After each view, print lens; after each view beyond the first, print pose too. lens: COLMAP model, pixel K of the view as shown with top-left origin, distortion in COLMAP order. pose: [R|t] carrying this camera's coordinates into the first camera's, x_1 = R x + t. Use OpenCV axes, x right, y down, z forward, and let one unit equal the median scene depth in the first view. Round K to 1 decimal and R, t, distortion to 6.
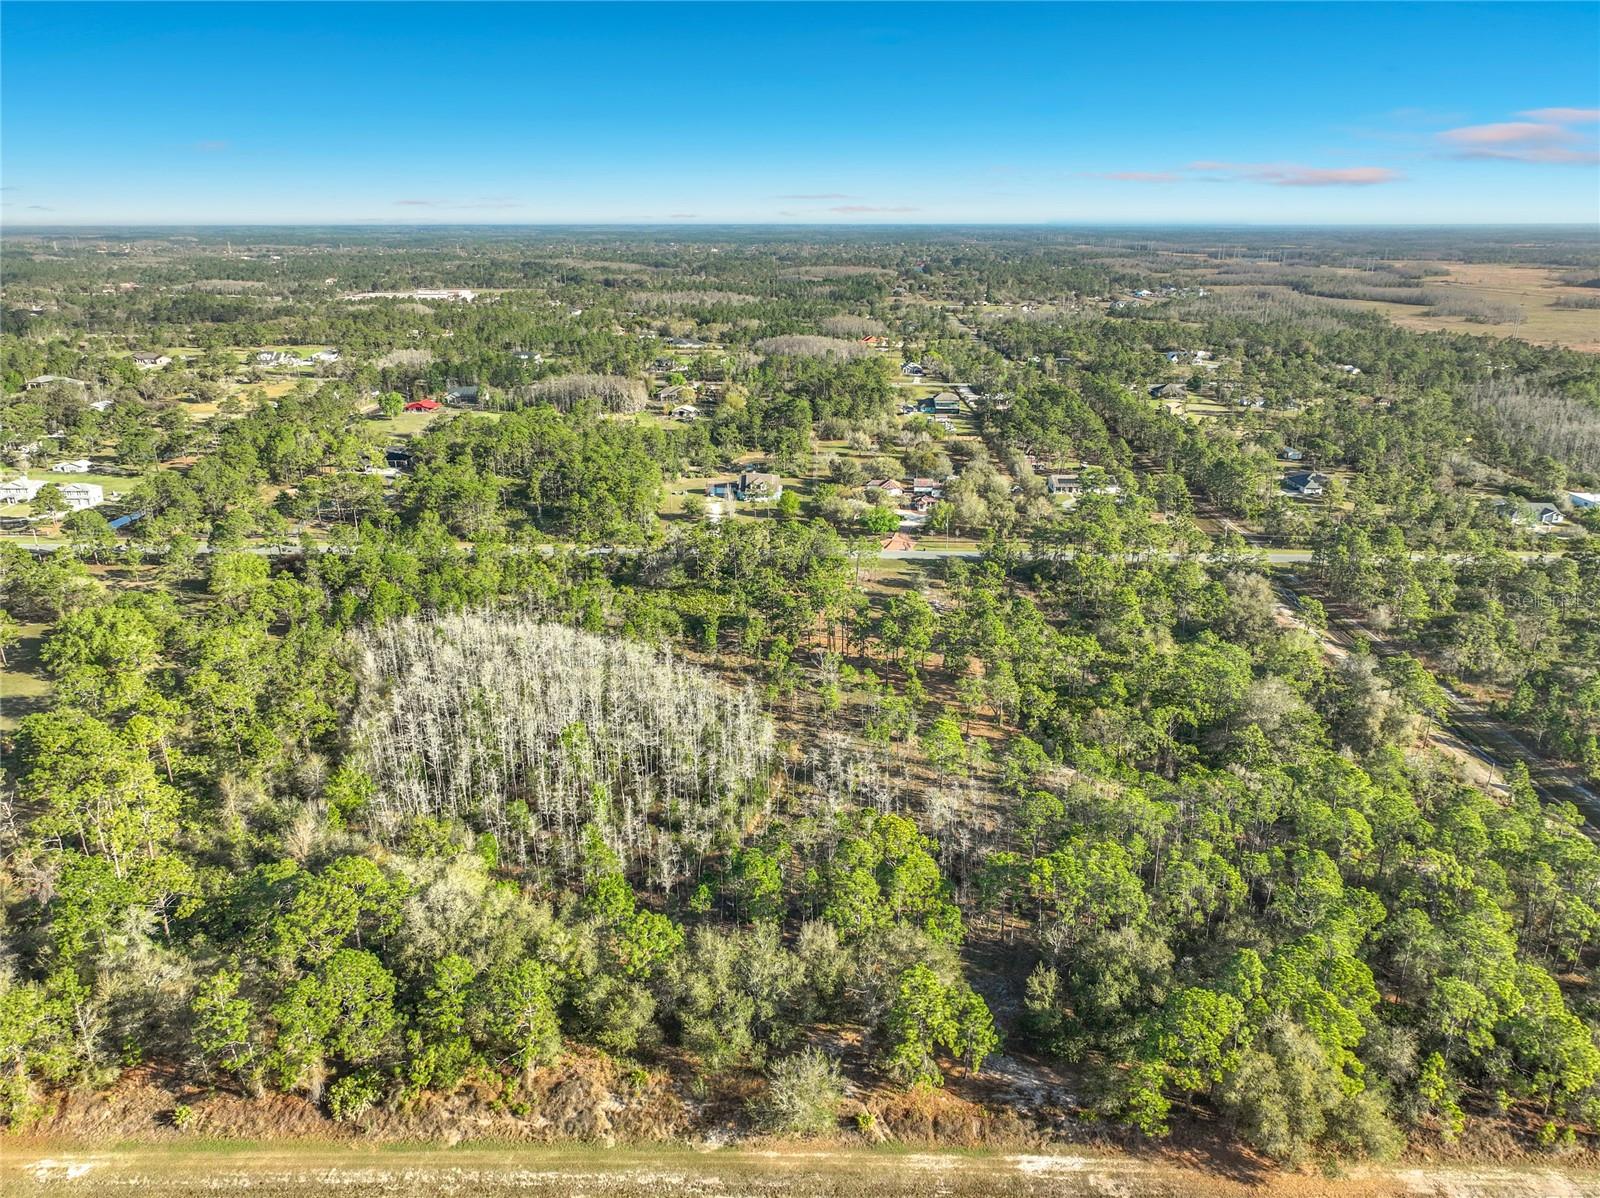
lens RADIAL K [[1128.0, 0, 800.0], [0, 1128.0, 599.0], [0, 0, 1]] dist [0.005418, 0.038507]
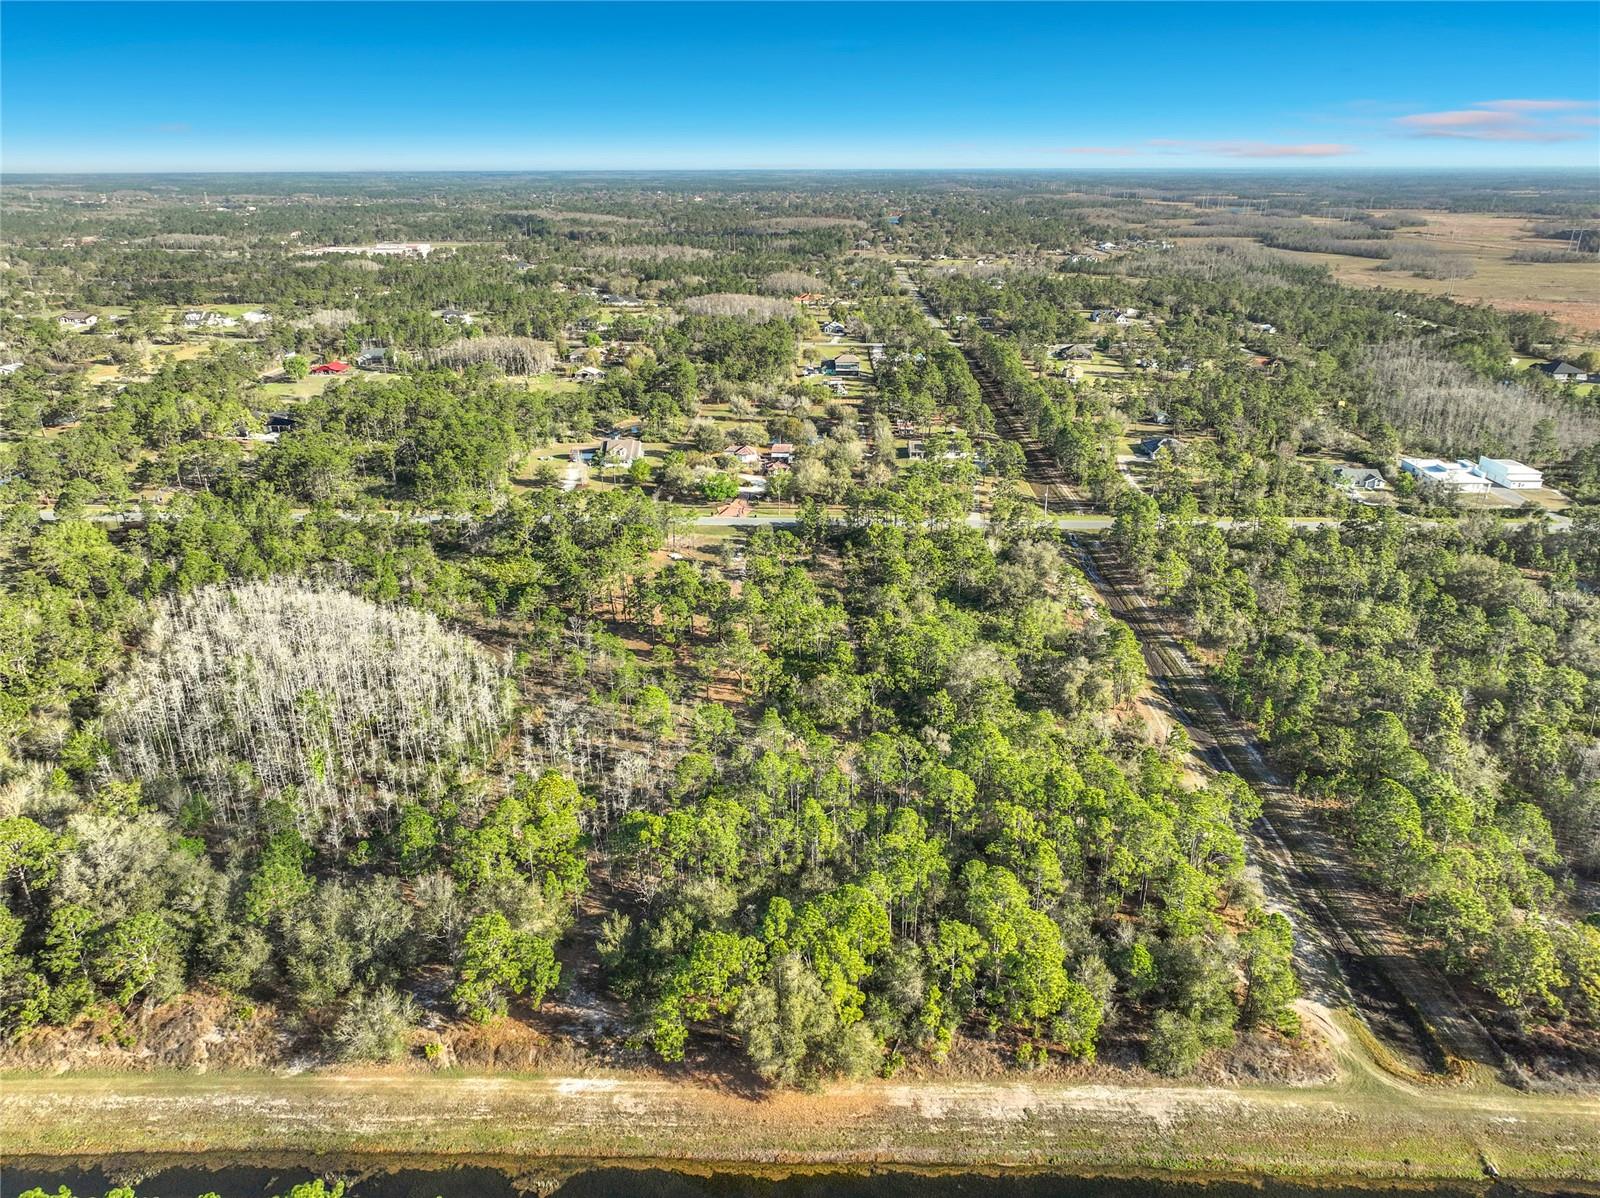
lens RADIAL K [[1127.4, 0, 800.0], [0, 1127.4, 599.0], [0, 0, 1]] dist [0.001380, 0.035038]
pose [[0.999992, -0.000724, -0.003856, 0.164446], [0.000890, 0.999059, 0.043374, -0.013347], [0.003821, -0.043377, 0.999051, -0.039192]]
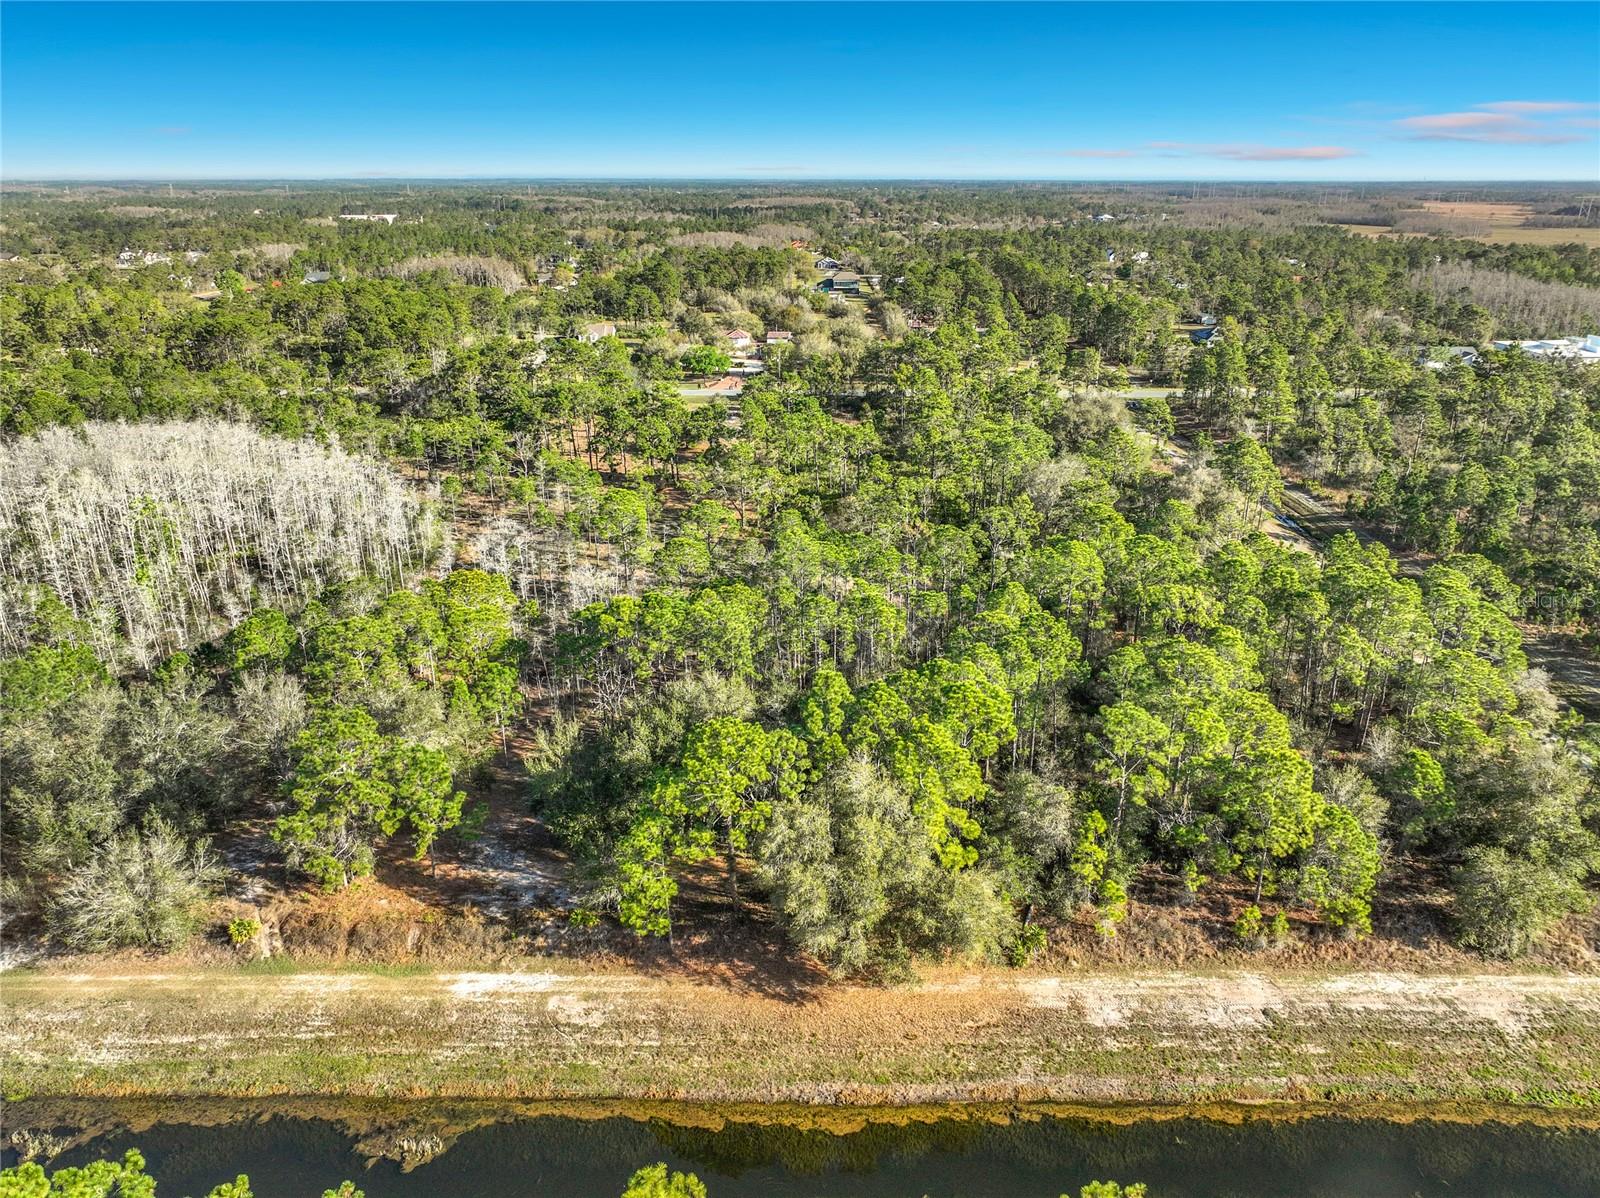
lens RADIAL K [[1137.8, 0, 801.5], [0, 1137.8, 599.4], [0, 0, 1]] dist [-0.012457, 0.035851]
pose [[0.999902, -0.007014, 0.012094, 0.145187], [0.006639, 0.999504, 0.030792, 0.096612], [-0.012304, -0.030709, 0.999453, 0.130688]]
